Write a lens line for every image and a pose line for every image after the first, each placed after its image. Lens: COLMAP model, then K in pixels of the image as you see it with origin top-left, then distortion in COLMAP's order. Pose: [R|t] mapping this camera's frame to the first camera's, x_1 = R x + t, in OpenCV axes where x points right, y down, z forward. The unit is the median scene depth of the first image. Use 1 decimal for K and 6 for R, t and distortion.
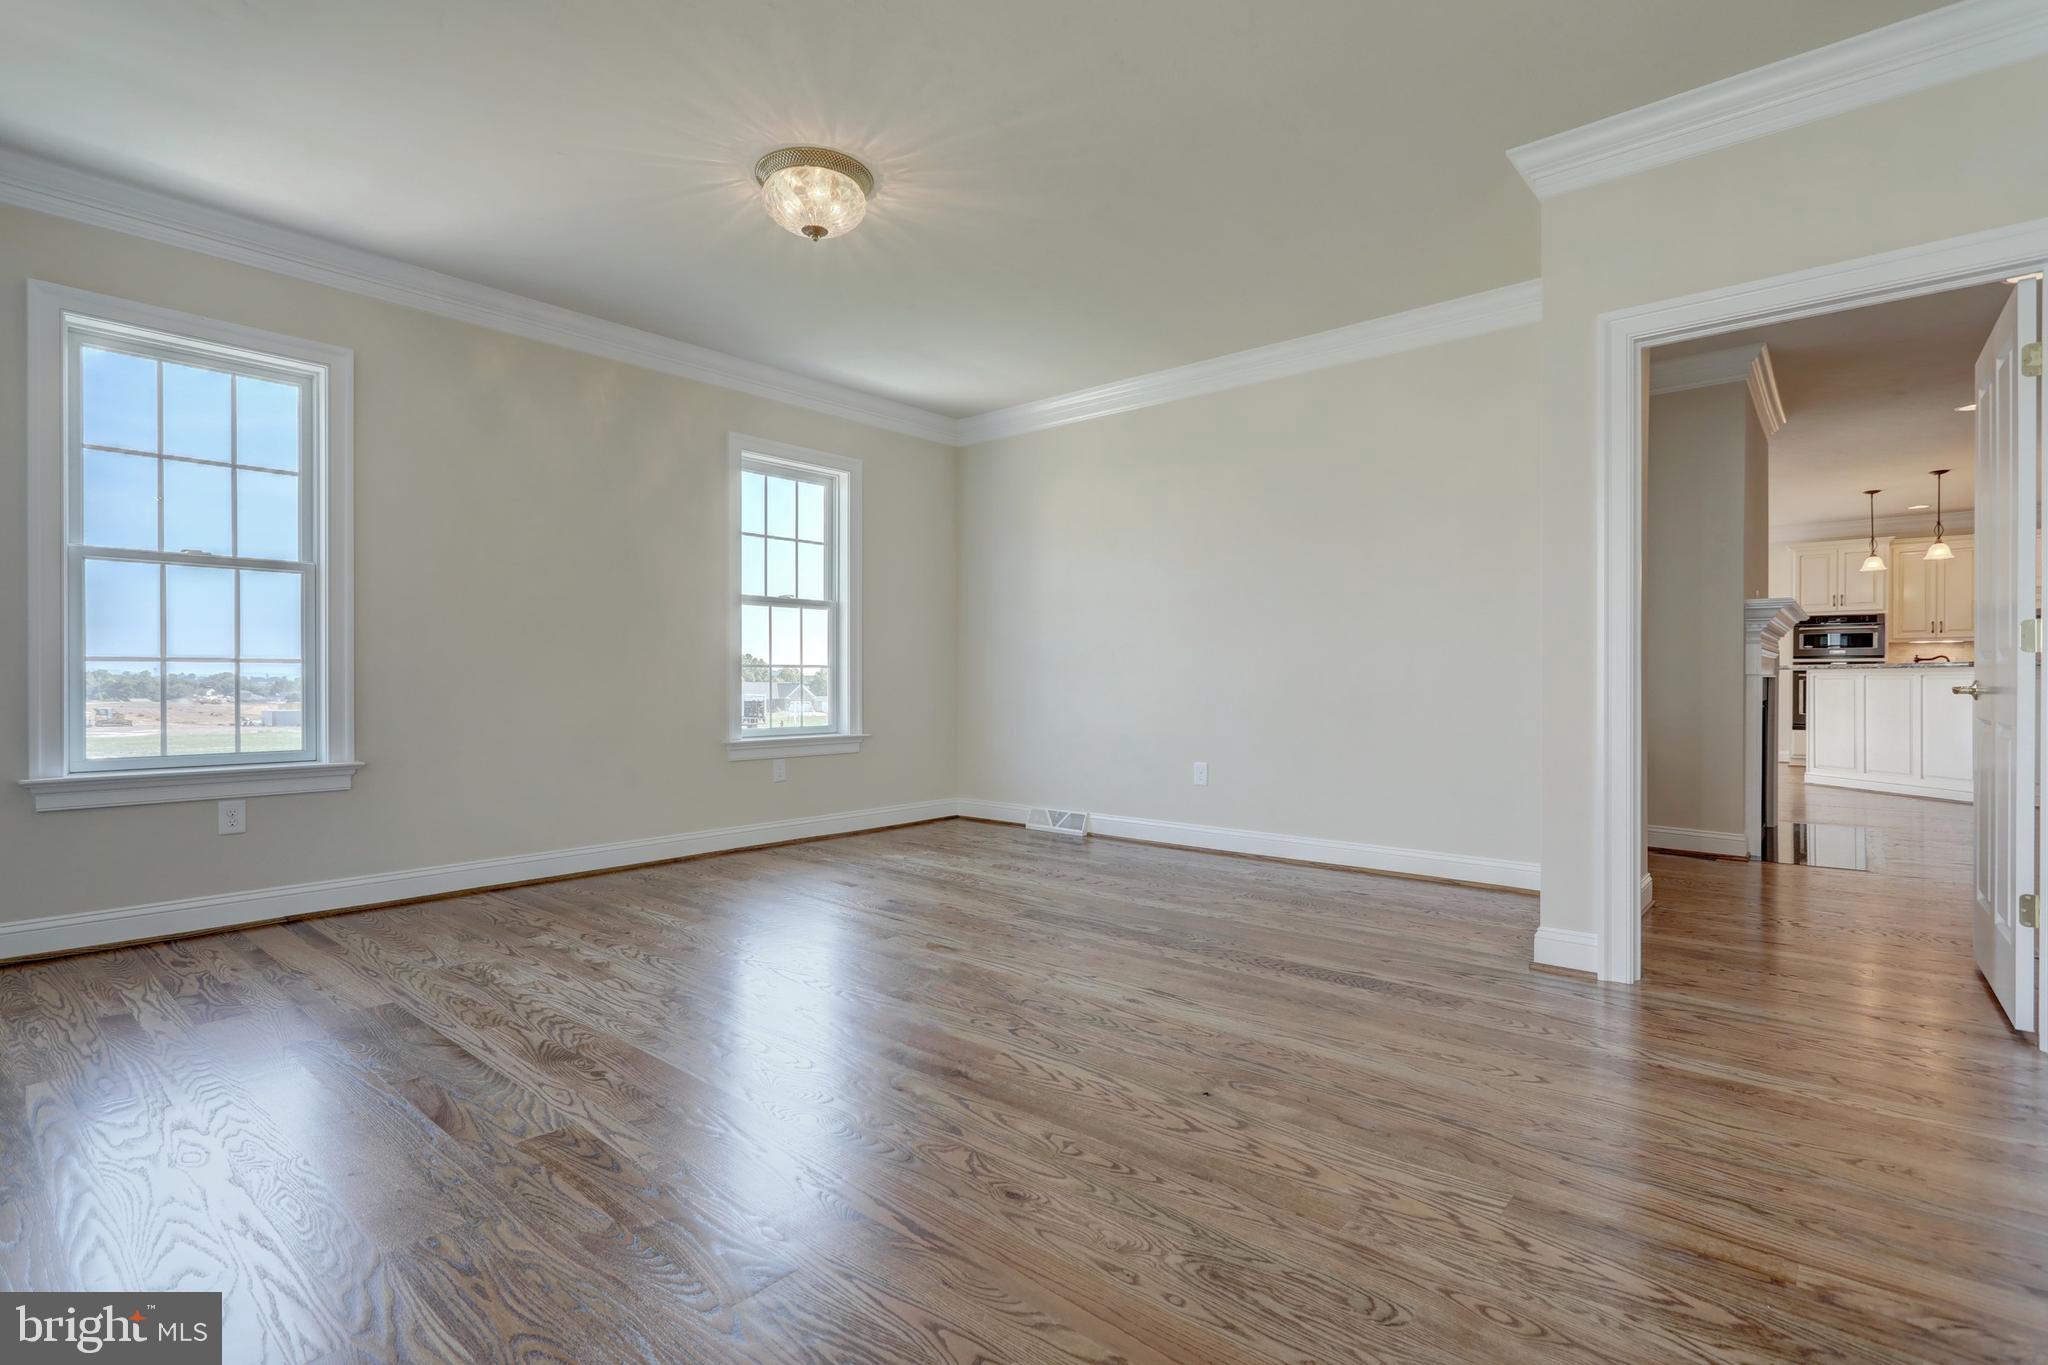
lens RADIAL K [[961.3, 0, 1024.0], [0, 961.3, 682.5], [0, 0, 1]] dist [0.000062, 0.000418]
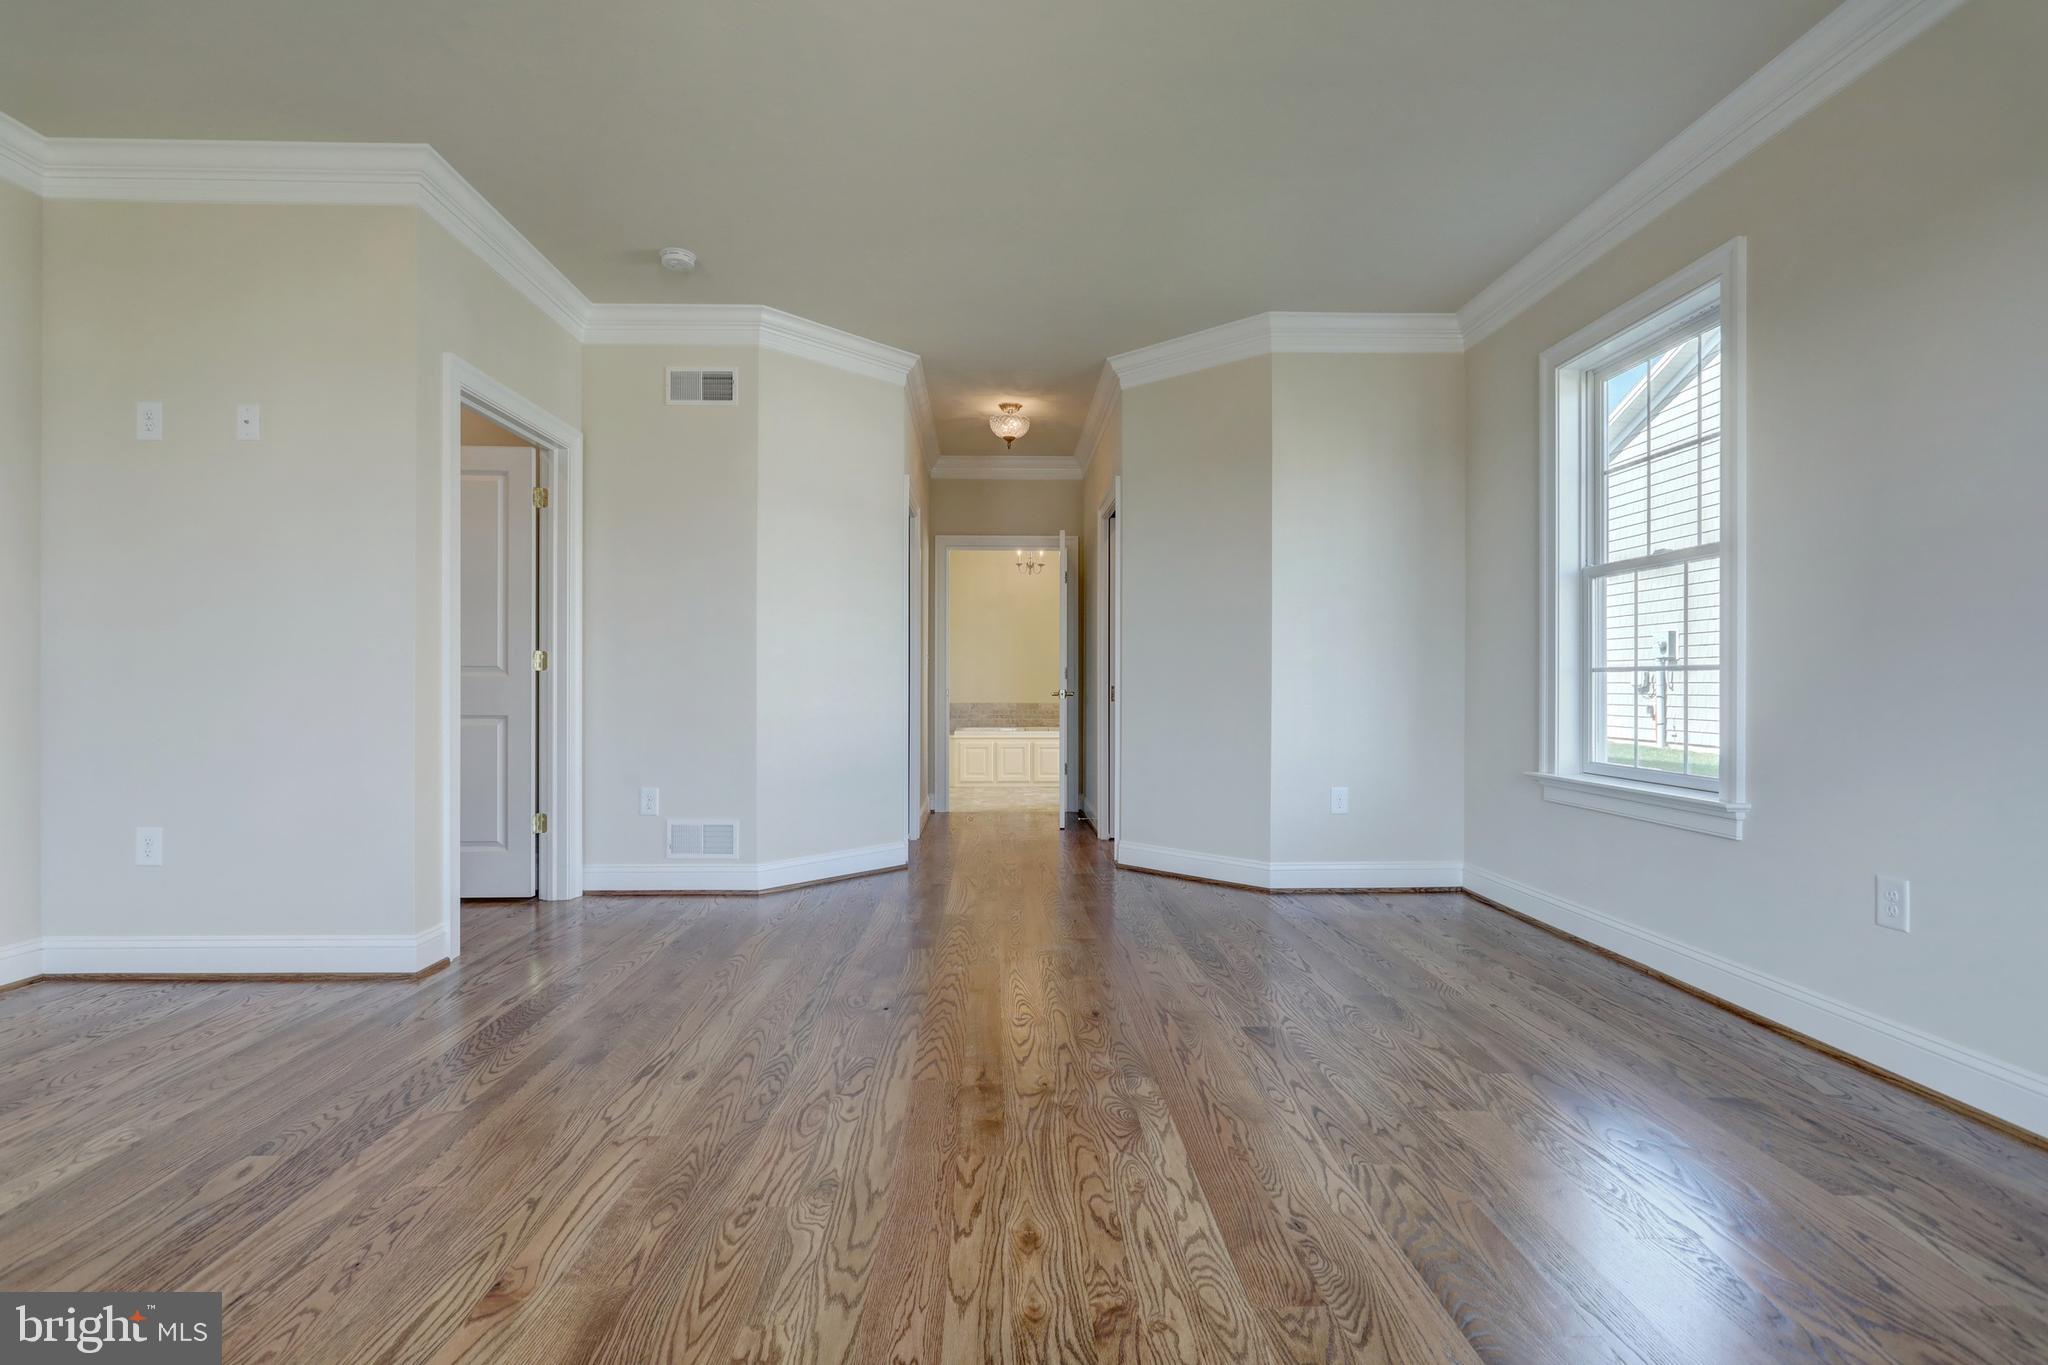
lens RADIAL K [[961.3, 0, 1024.0], [0, 961.3, 682.5], [0, 0, 1]] dist [0.000062, 0.000418]
pose [[-0.671135, -0.000182, 0.741336, -0.848982], [-0.000873, 0.999999, -0.000545, -0.007205], [-0.741335, -0.001013, -0.671134, 1.652124]]
